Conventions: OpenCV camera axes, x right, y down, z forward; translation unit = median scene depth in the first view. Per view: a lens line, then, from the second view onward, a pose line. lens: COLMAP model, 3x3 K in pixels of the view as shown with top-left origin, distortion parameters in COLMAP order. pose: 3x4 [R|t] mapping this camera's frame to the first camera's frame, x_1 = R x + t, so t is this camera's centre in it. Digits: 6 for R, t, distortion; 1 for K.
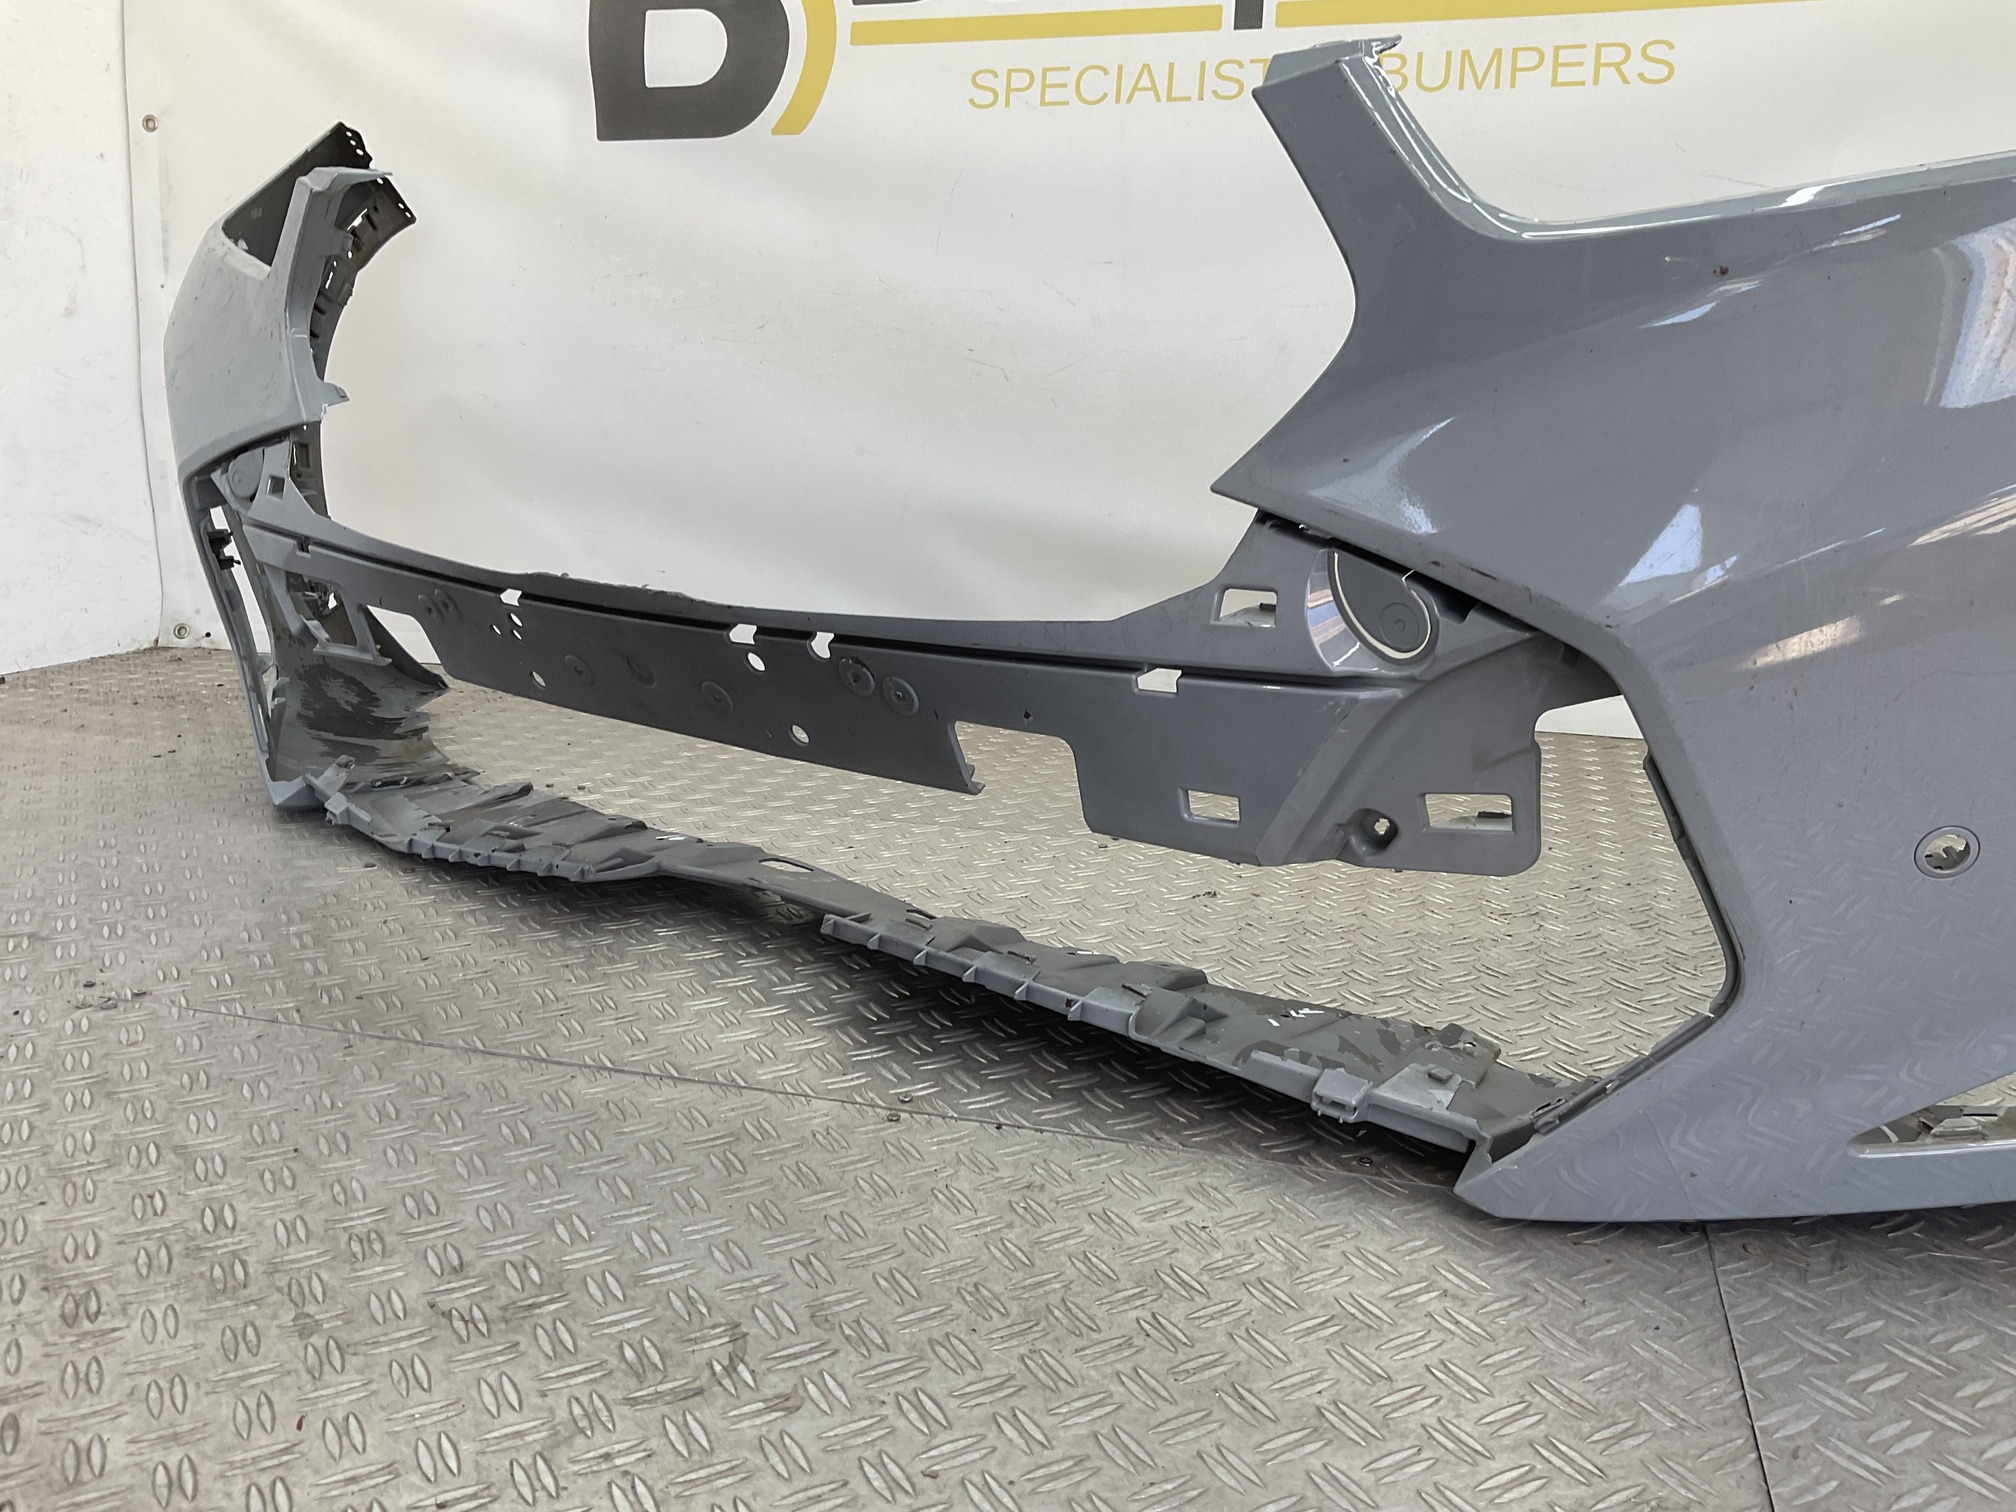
lens RADIAL K [[1668.8, 0, 994.7], [0, 1668.8, 754.6], [0, 0, 1]] dist [0.075868, -0.134520]
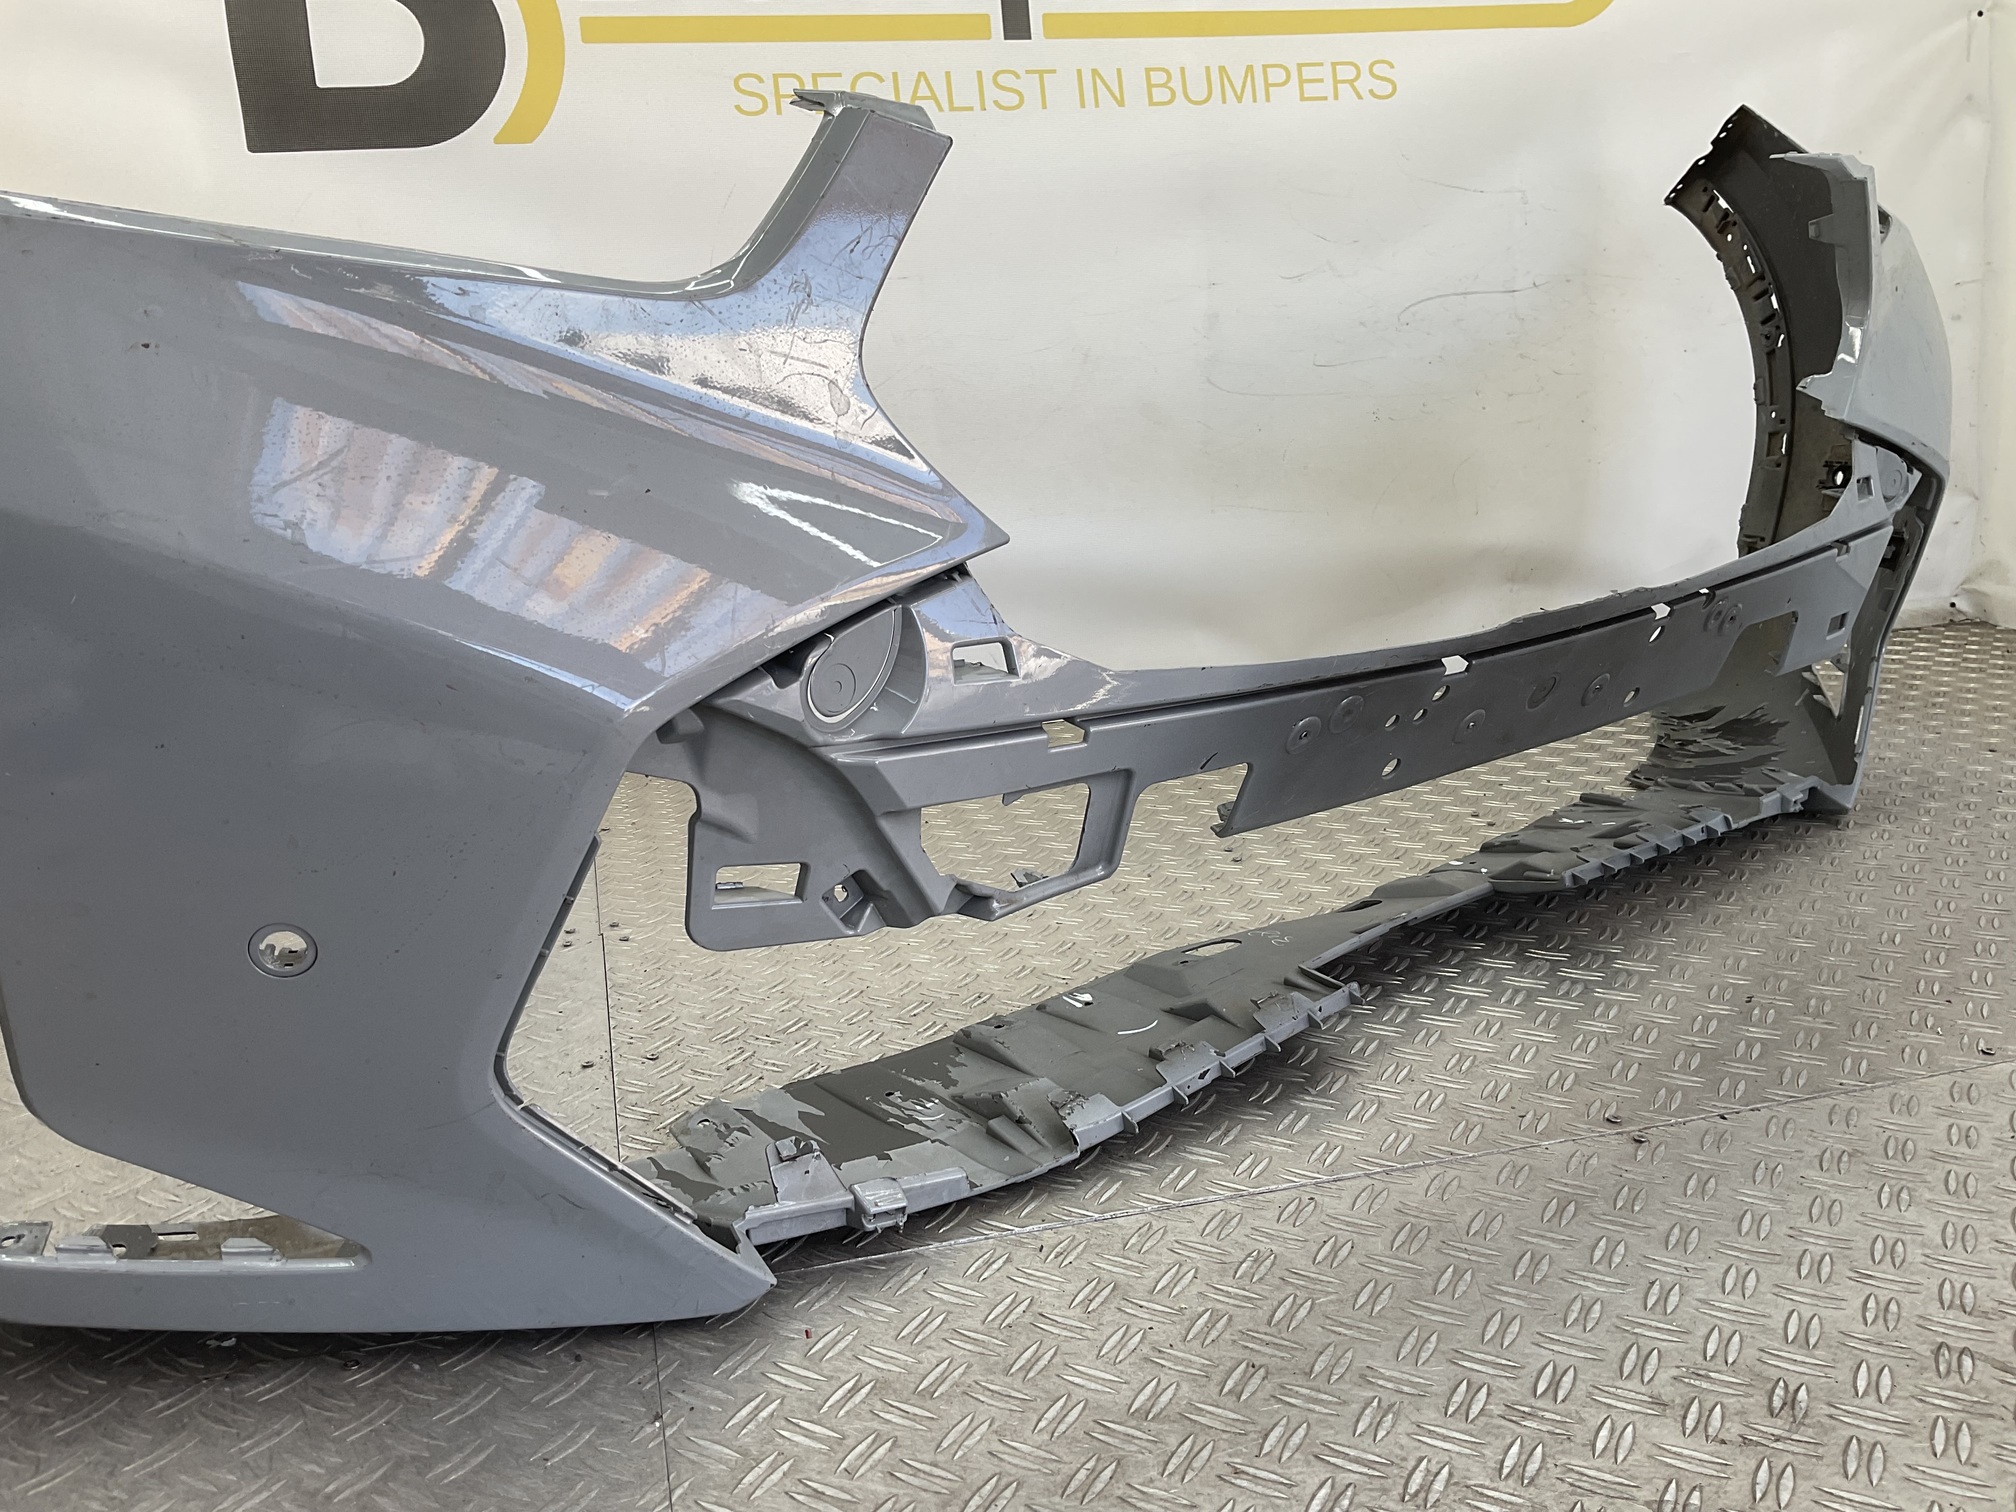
lens RADIAL K [[1668.8, 0, 1005.2], [0, 1668.8, 763.1], [0, 0, 1]] dist [0.075868, -0.134520]
pose [[0.859699, -0.175744, 0.479615, -0.885463], [0.176024, 0.983365, 0.044812, -0.119167], [-0.479513, 0.045899, 0.876334, 0.323333]]
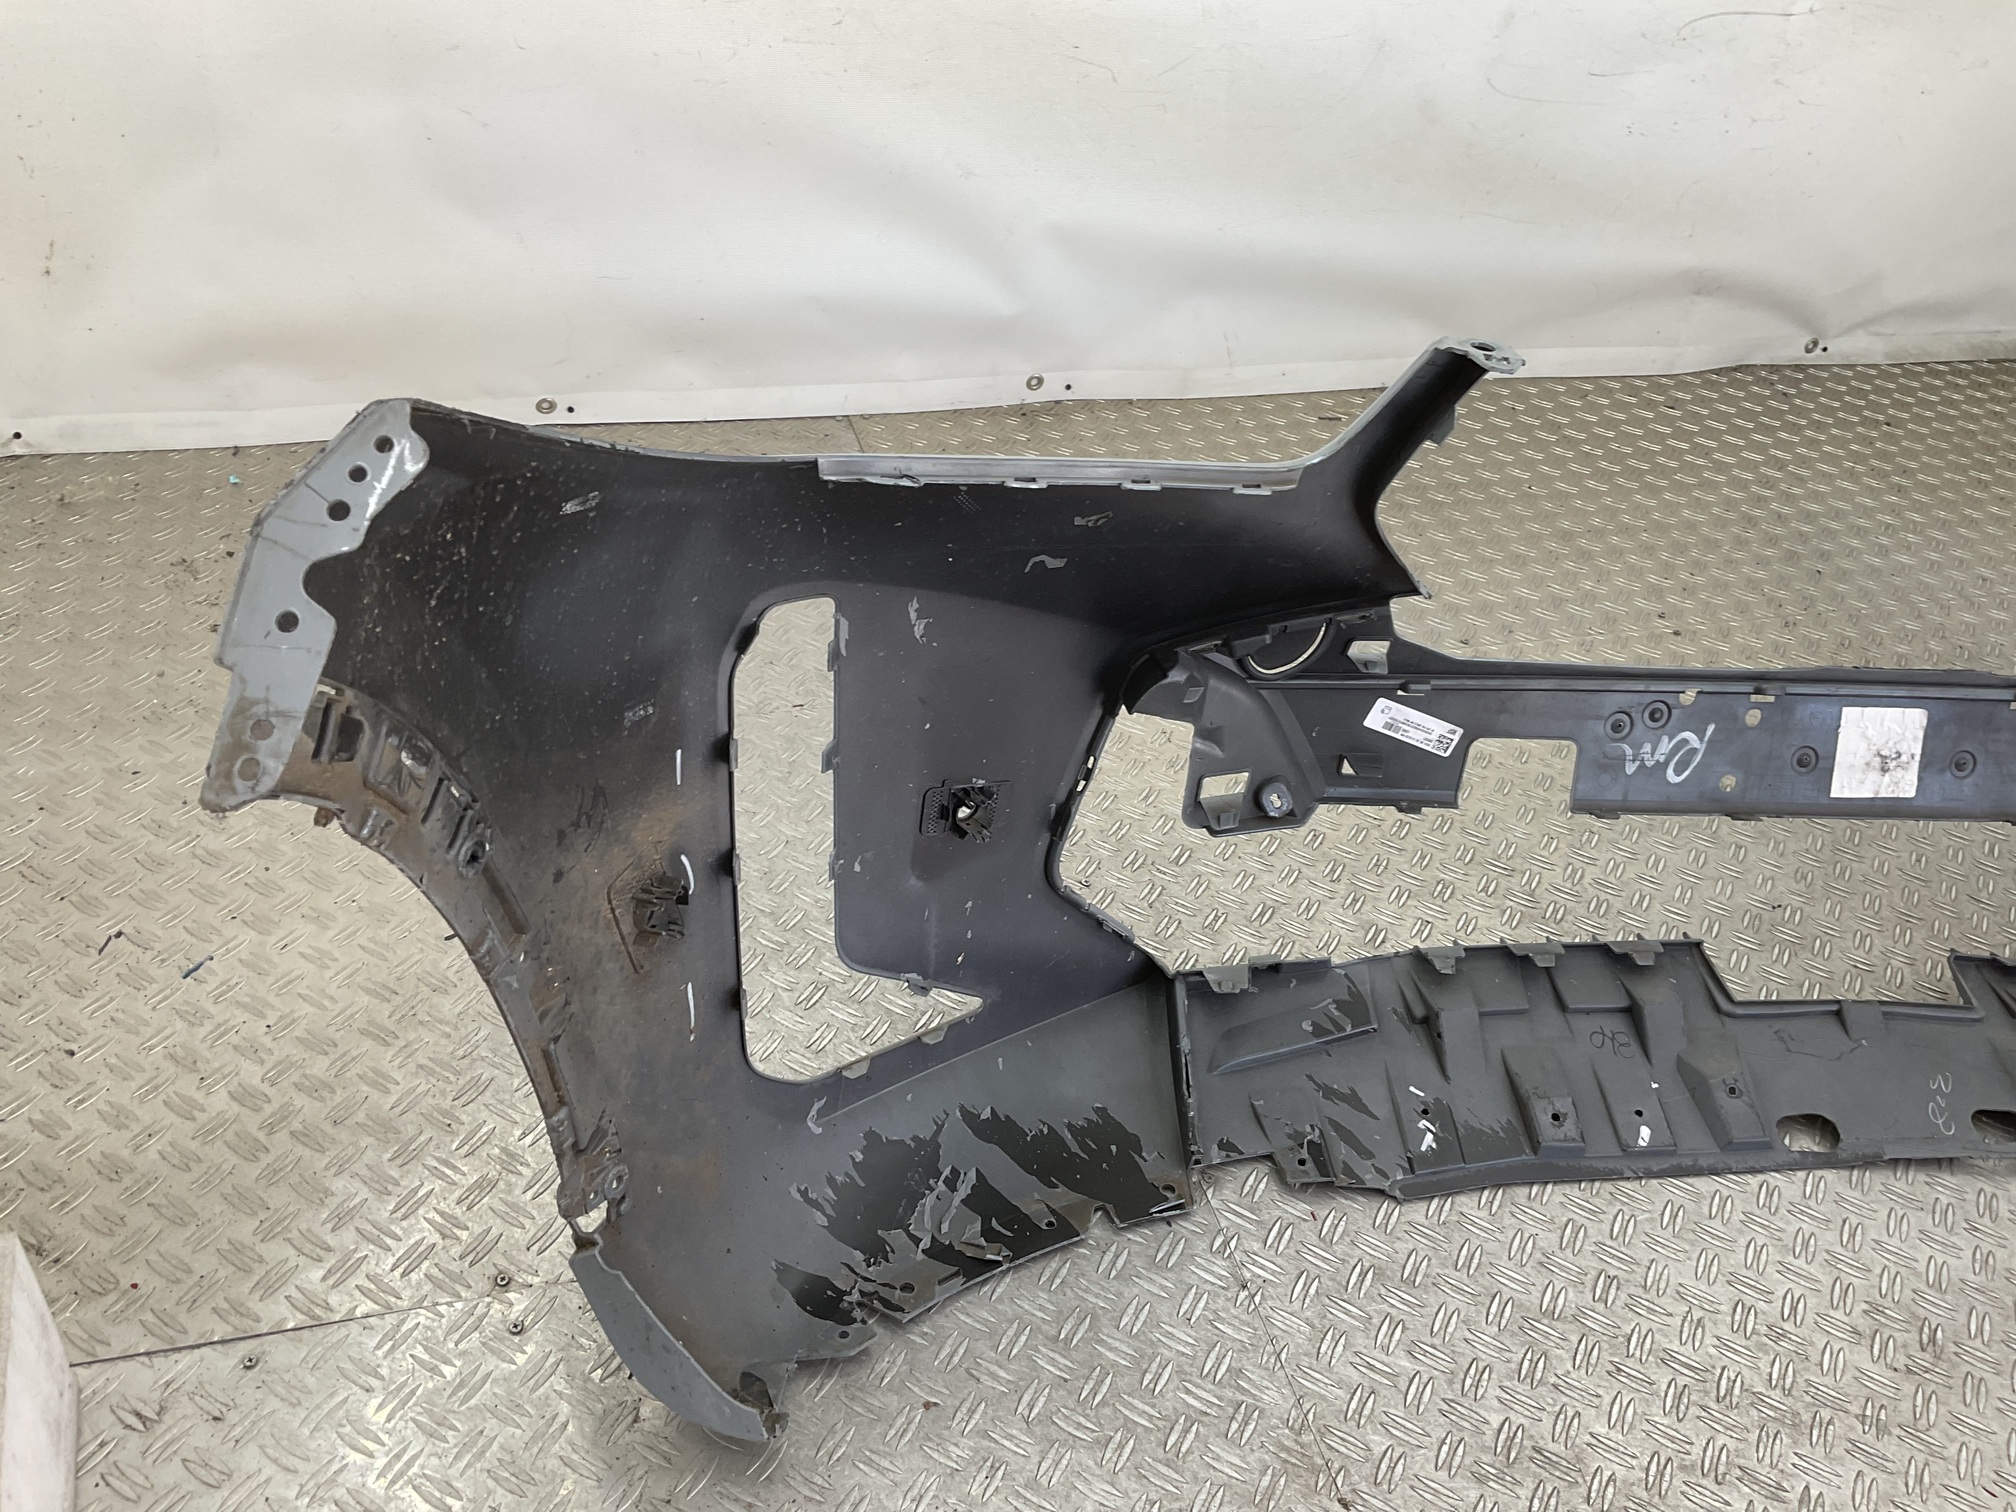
lens RADIAL K [[1668.8, 0, 999.6], [0, 1668.8, 759.0], [0, 0, 1]] dist [0.075868, -0.134520]
pose [[0.846670, -0.277628, 0.453953, -1.327463], [0.037696, 0.882255, 0.469261, -0.770464], [-0.530782, -0.380197, 0.757444, 0.423857]]
